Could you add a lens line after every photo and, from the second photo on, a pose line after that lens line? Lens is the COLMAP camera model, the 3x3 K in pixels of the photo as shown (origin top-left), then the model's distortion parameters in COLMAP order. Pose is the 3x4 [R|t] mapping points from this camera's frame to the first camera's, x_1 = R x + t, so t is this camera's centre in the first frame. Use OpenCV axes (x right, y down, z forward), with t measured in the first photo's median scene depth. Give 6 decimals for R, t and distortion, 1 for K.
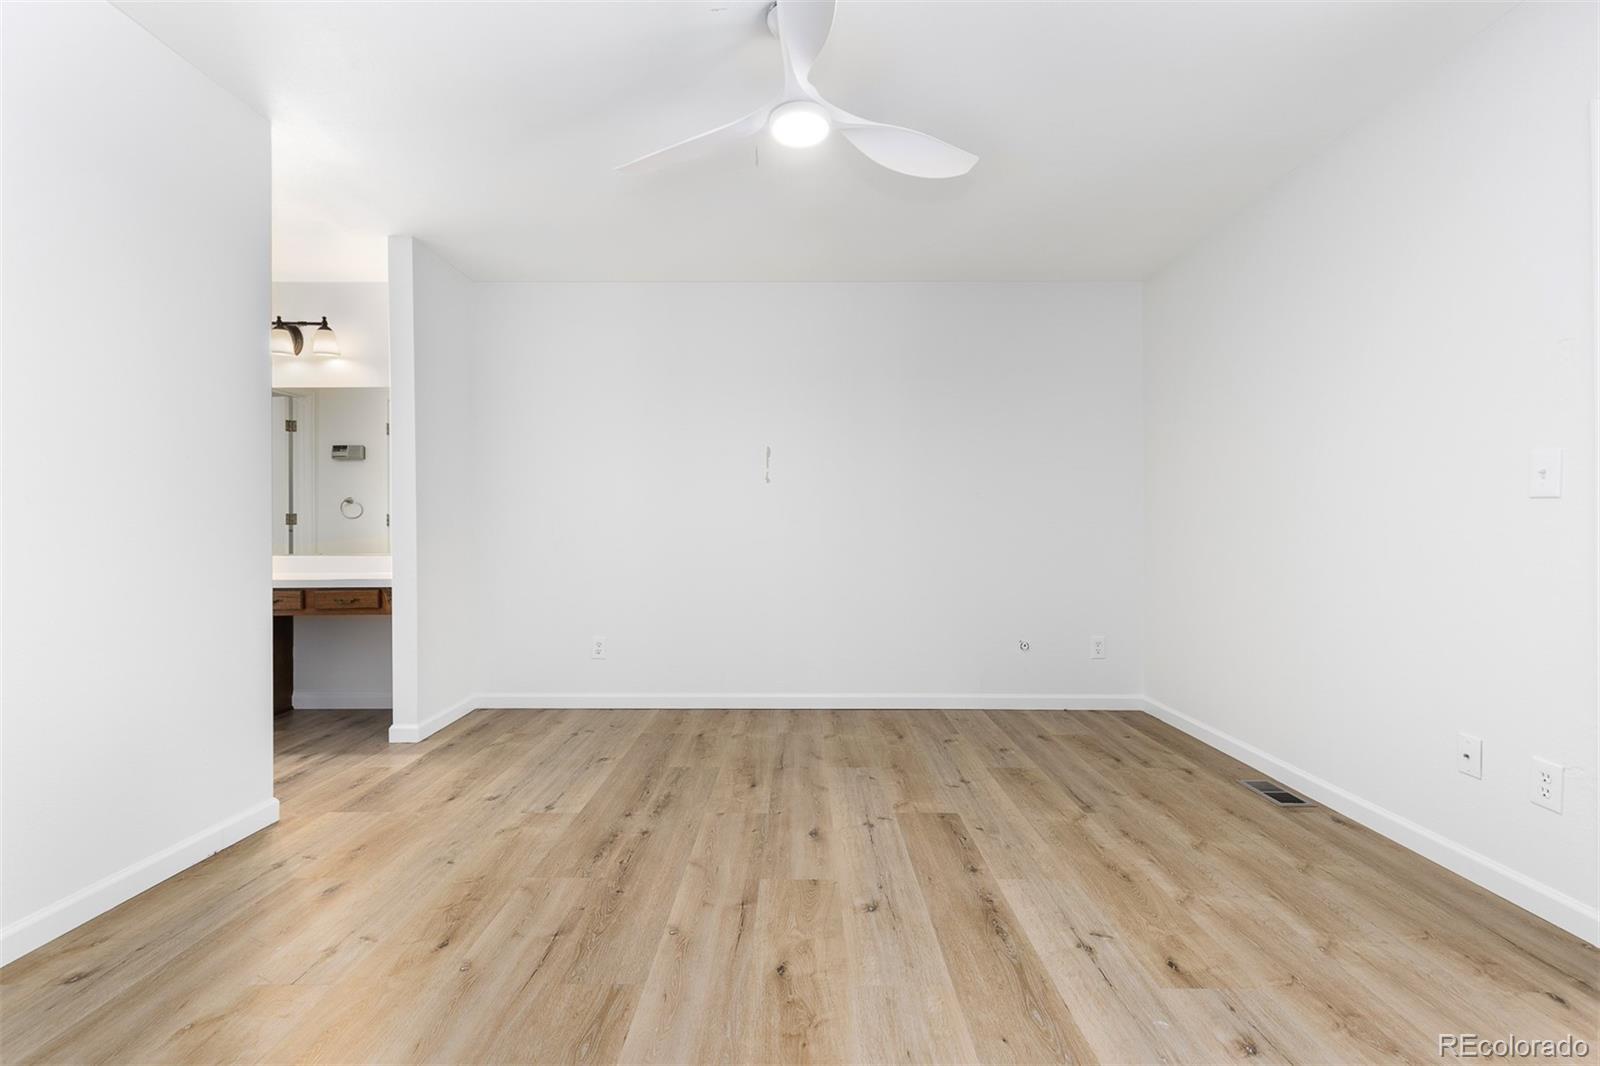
lens RADIAL K [[723.8, 0, 791.5], [0, 723.8, 534.3], [0, 0, 1]] dist [0.013088, -0.003151]
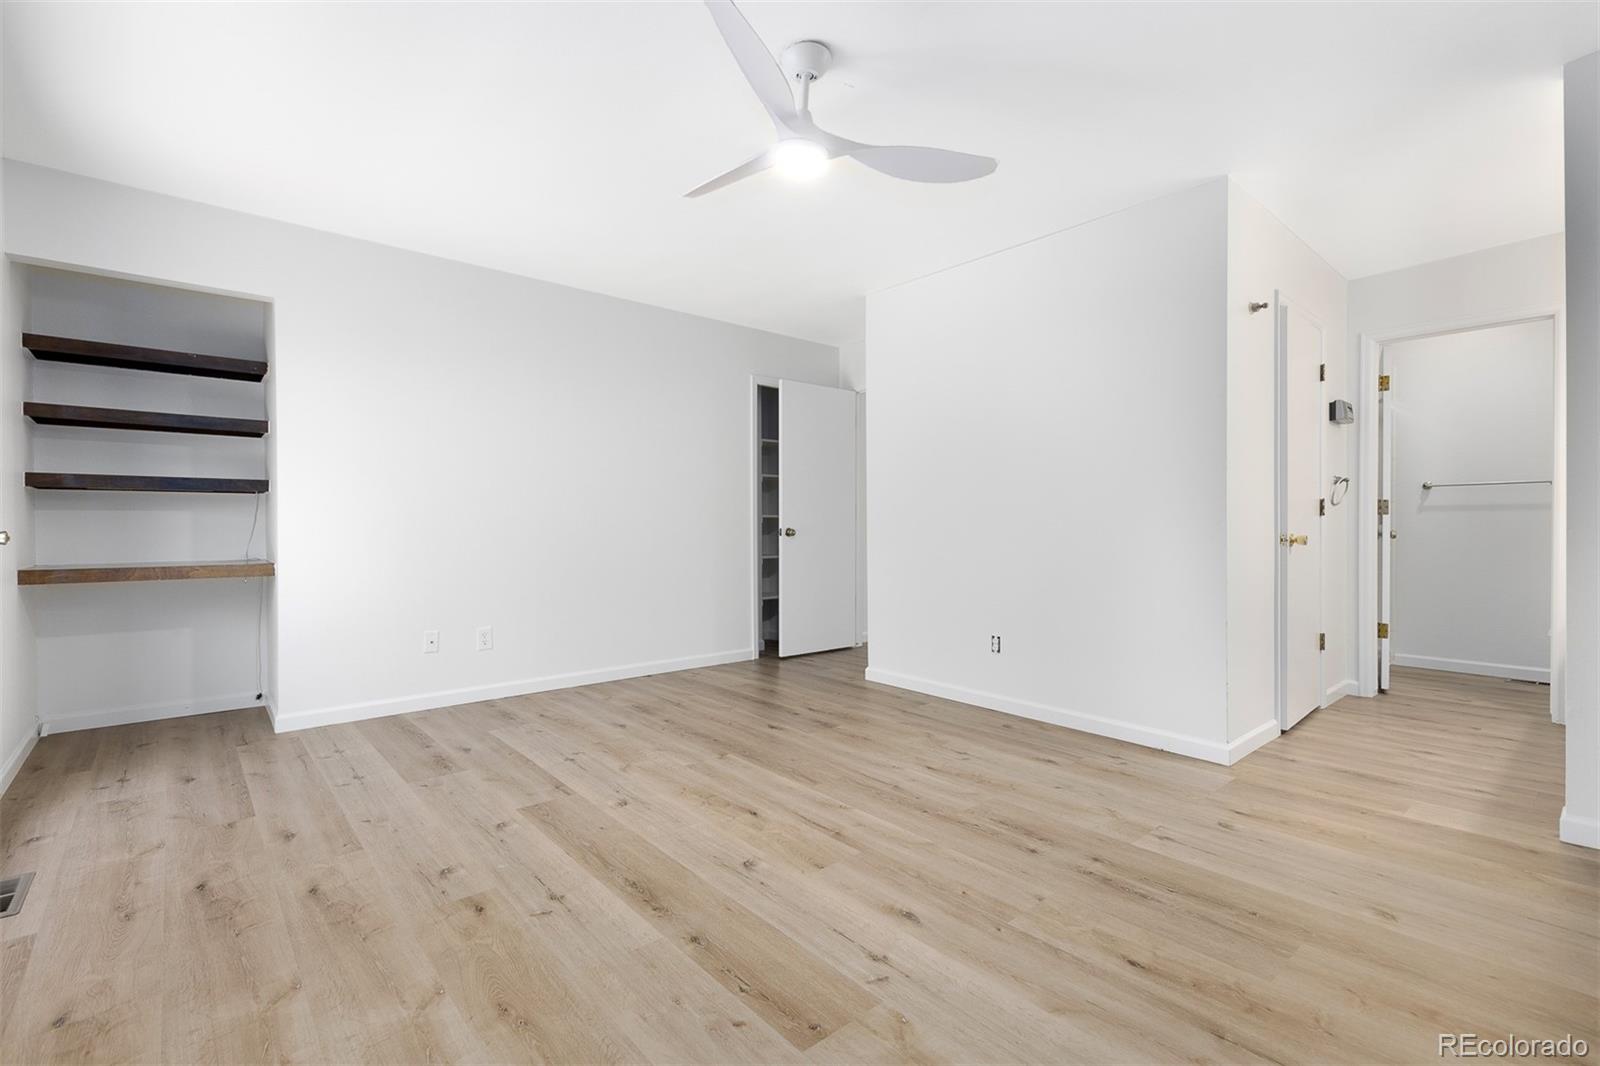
lens RADIAL K [[723.8, 0, 803.6], [0, 723.8, 529.0], [0, 0, 1]] dist [0.013088, -0.003151]
pose [[-0.744119, 0.004365, -0.668033, 0.679468], [0.000657, 0.999983, 0.005803, 0.004114], [0.668047, 0.003879, -0.744109, 1.636860]]
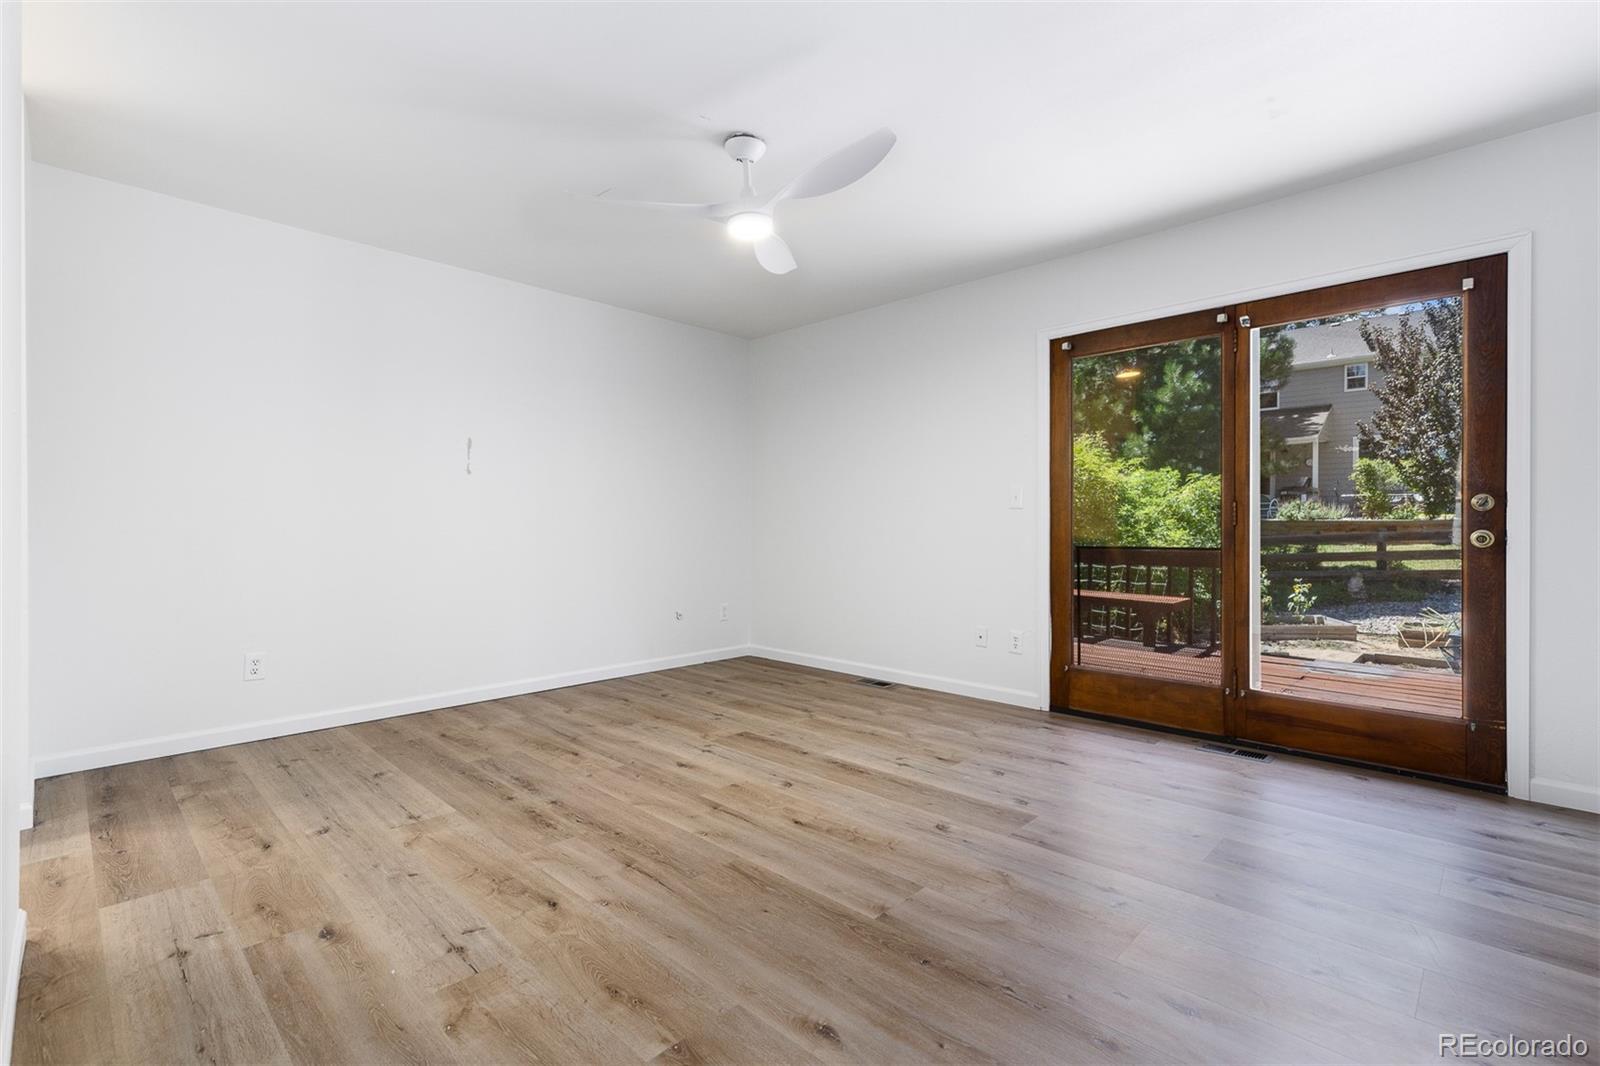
lens RADIAL K [[723.8, 0, 792.2], [0, 723.8, 529.7], [0, 0, 1]] dist [0.013088, -0.003151]
pose [[0.696498, -0.004418, 0.717545, -0.805215], [0.001553, 0.999988, 0.004649, 0.000321], [-0.717557, -0.002124, 0.696496, -0.008265]]
